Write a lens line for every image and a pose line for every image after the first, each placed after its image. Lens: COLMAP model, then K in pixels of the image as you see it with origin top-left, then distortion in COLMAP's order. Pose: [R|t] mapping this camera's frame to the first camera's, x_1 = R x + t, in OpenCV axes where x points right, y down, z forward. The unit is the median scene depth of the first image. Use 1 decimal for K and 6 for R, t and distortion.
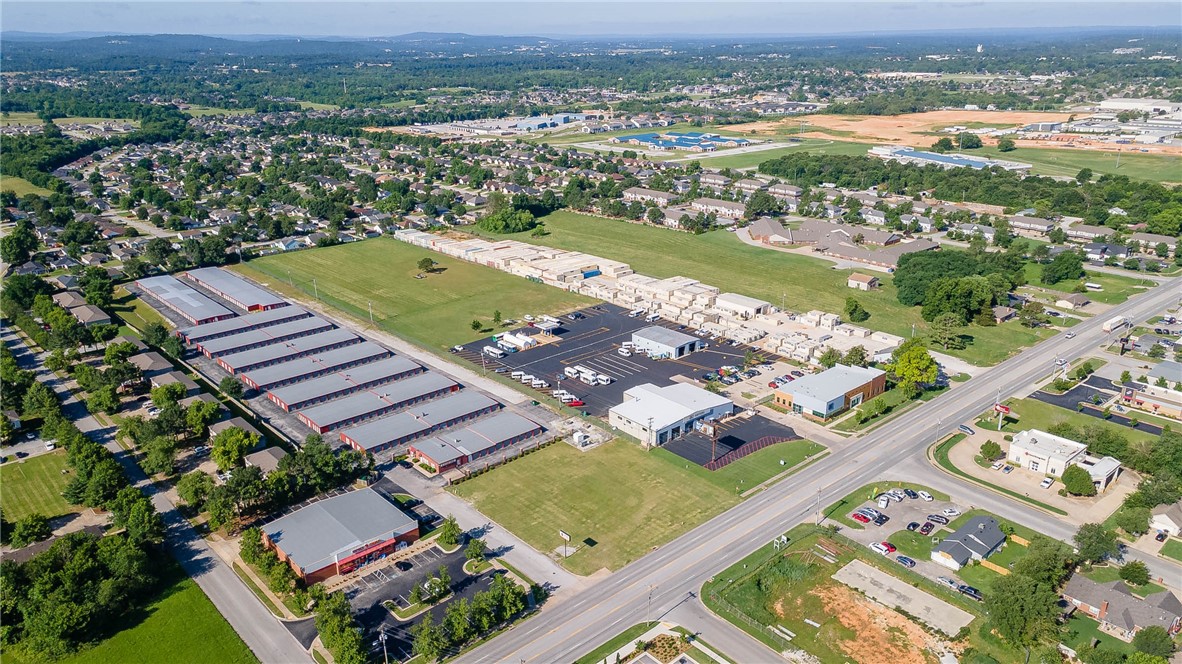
lens RADIAL K [[865.3, 0, 585.8], [0, 865.3, 328.3], [0, 0, 1]] dist [0.042092, -0.005743]
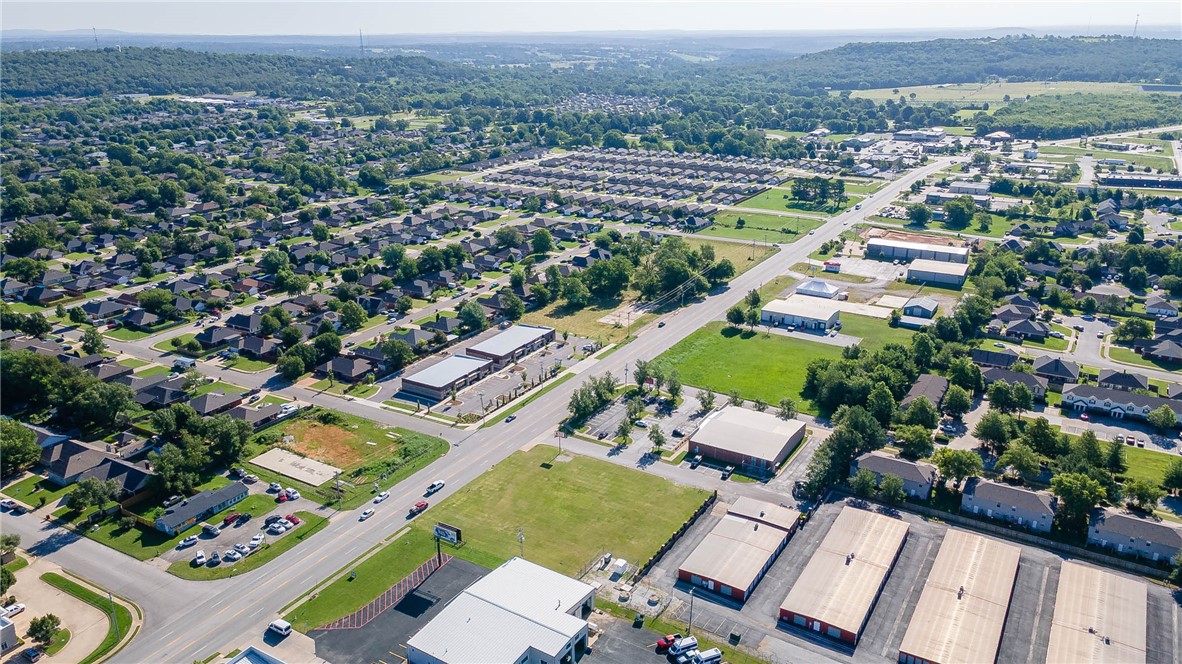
lens RADIAL K [[865.3, 0, 585.8], [0, 865.3, 328.3], [0, 0, 1]] dist [0.042092, -0.005743]
pose [[-0.955775, 0.111608, -0.272098, 0.204503], [-0.078114, 0.795627, 0.600729, -0.492632], [0.283535, 0.595417, -0.751723, 1.451915]]
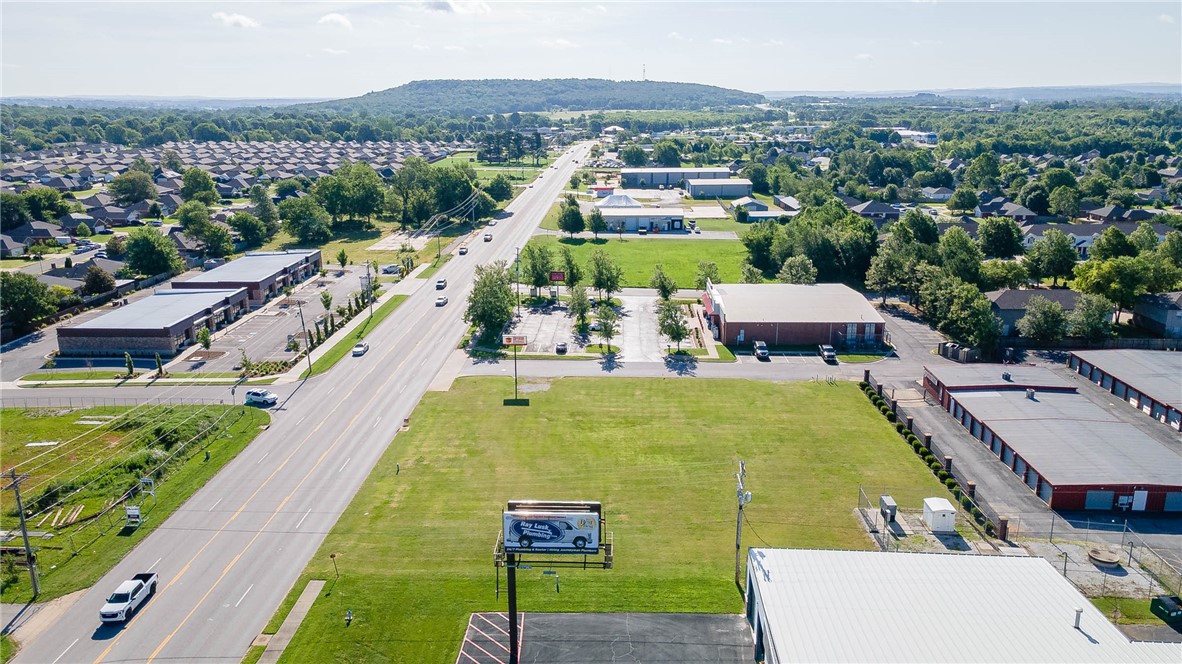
lens RADIAL K [[865.3, 0, 585.8], [0, 865.3, 328.3], [0, 0, 1]] dist [0.042092, -0.005743]
pose [[-0.695589, 0.201662, -0.689556, 0.276061], [-0.217613, 0.855569, 0.469730, -0.046022], [0.684690, 0.476796, -0.551240, 1.065150]]
